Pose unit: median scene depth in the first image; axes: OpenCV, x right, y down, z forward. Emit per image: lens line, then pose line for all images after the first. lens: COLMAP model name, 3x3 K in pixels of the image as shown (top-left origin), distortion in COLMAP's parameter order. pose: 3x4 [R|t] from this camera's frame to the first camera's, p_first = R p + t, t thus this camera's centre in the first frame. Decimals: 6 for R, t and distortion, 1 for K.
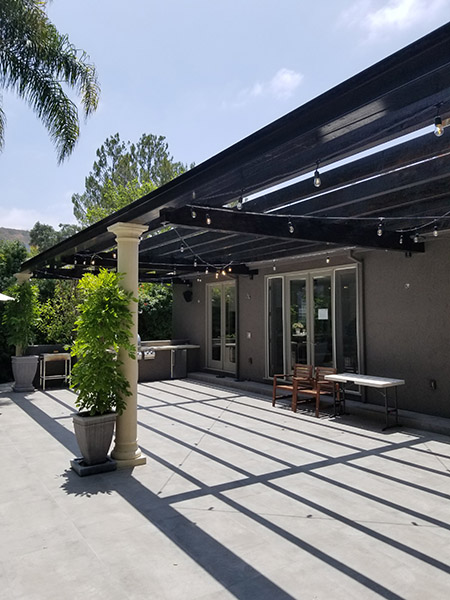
lens RADIAL K [[466.0, 0, 225.0], [0, 466.0, 300.0], [0, 0, 1]] dist [0.076170, -0.110350]
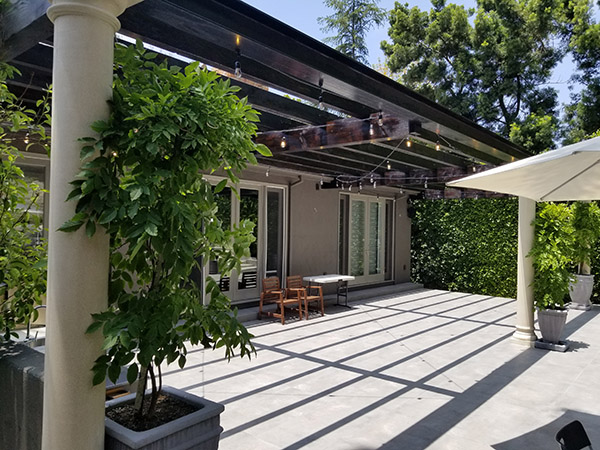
lens RADIAL K [[466.6, 0, 303.3], [0, 466.6, 231.1], [0, 0, 1]] dist [0.067448, -0.093599]
pose [[-0.295327, 0.011035, 0.955333, -1.046967], [-0.047003, 0.998555, -0.026065, 0.081353], [-0.954239, -0.052601, -0.294381, 1.626558]]
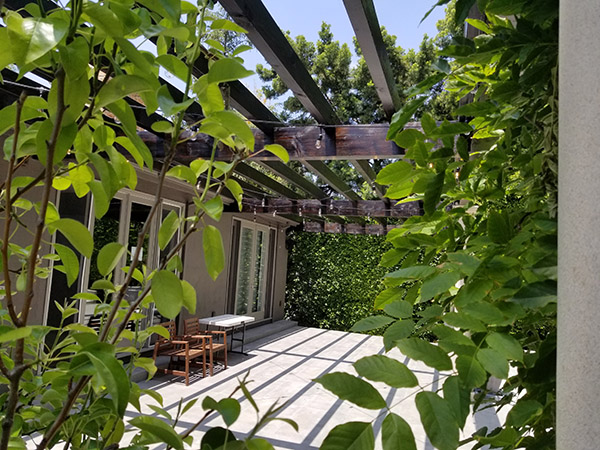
lens RADIAL K [[466.0, 0, 300.0], [0, 466.0, 225.0], [0, 0, 1]] dist [0.076170, -0.110350]
pose [[-0.631699, 0.048005, 0.773726, -0.740640], [-0.077371, 0.989193, -0.124542, 0.080933], [-0.771343, -0.138537, -0.621158, 1.753624]]
